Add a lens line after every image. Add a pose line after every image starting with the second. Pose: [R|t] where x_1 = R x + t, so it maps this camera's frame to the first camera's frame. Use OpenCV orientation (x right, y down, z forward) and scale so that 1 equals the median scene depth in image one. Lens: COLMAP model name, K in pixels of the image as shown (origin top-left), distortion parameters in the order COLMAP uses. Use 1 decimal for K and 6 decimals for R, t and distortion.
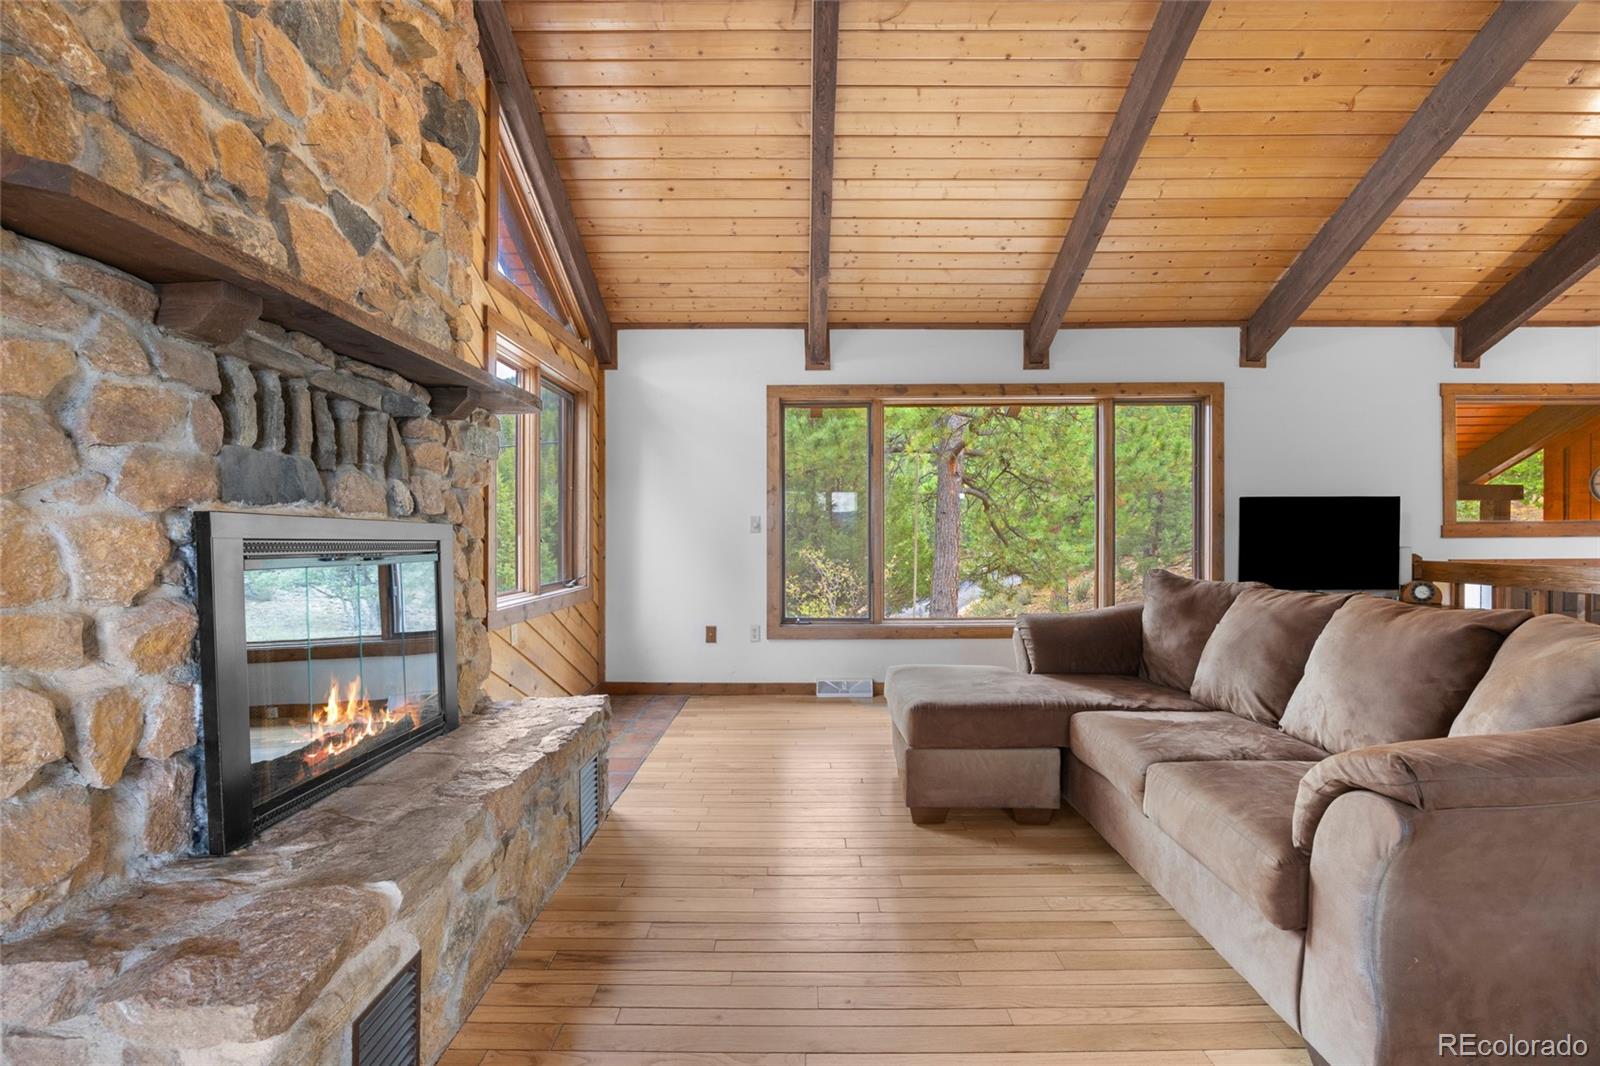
lens RADIAL K [[700.1, 0, 797.8], [0, 700.1, 537.6], [0, 0, 1]] dist [-0.018623, 0.001313]
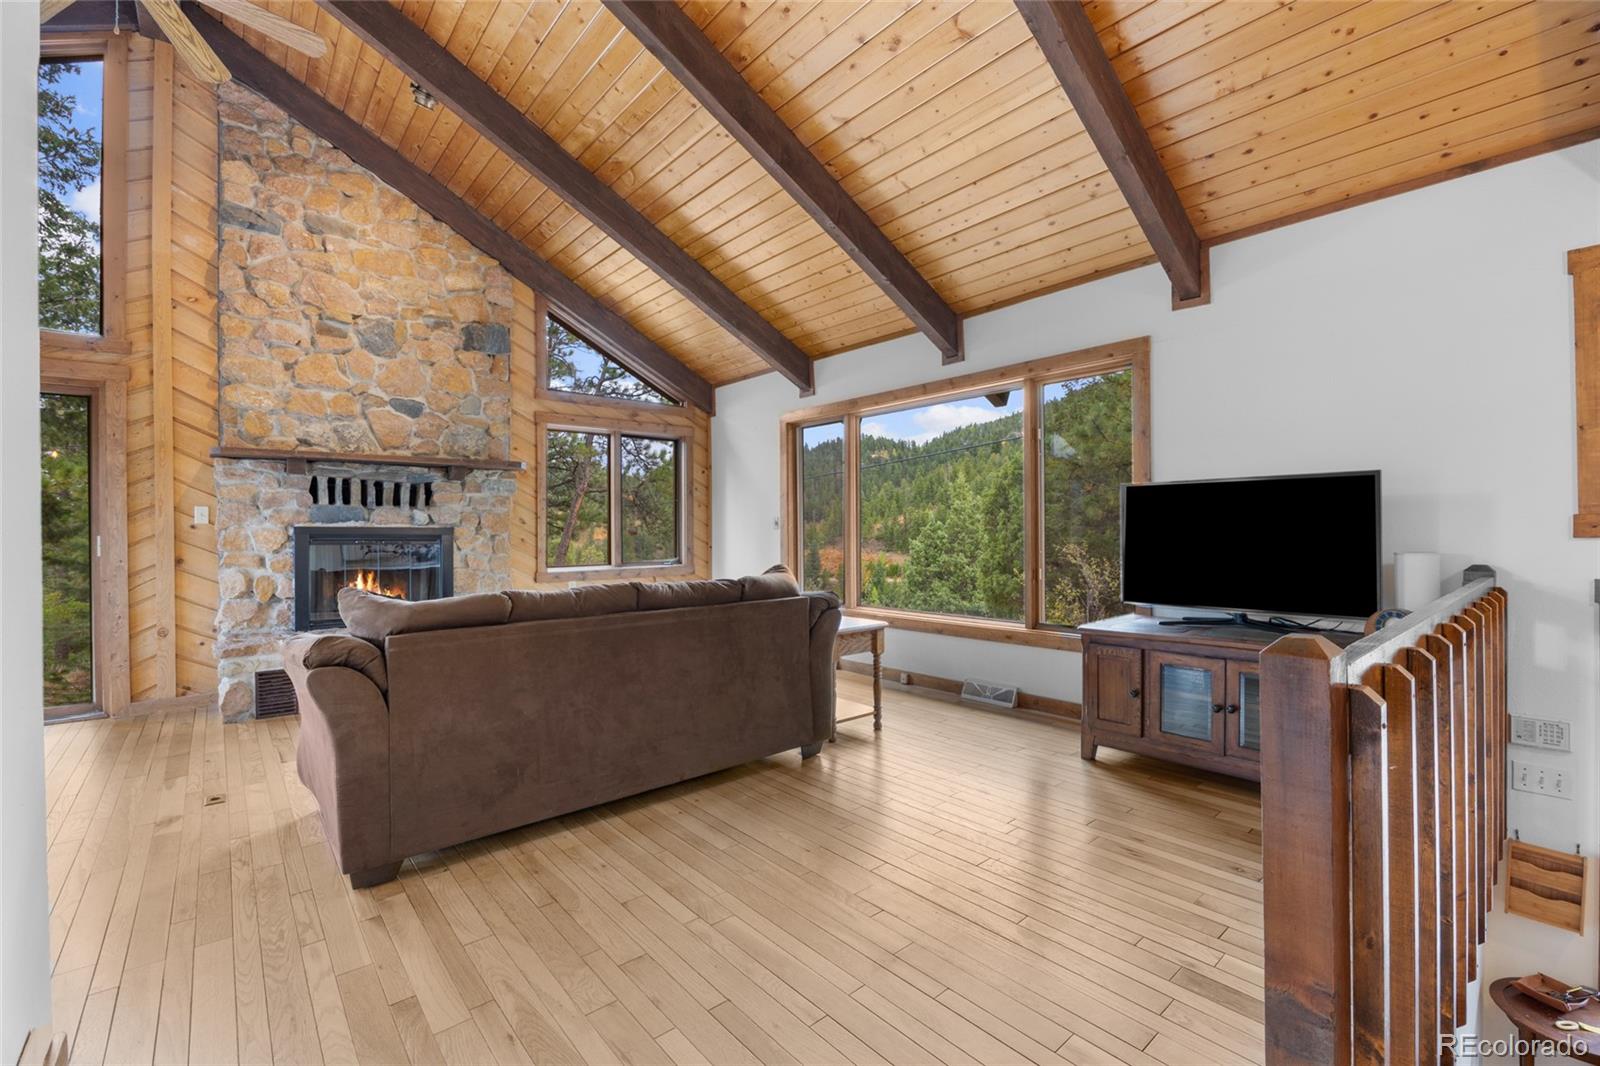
lens RADIAL K [[700.1, 0, 796.7], [0, 700.1, 521.9], [0, 0, 1]] dist [-0.018623, 0.001313]
pose [[0.650620, -0.010779, -0.759327, 2.564560], [-0.000128, 0.999898, -0.014304, -0.010003], [0.759403, 0.009404, 0.650552, 0.530257]]
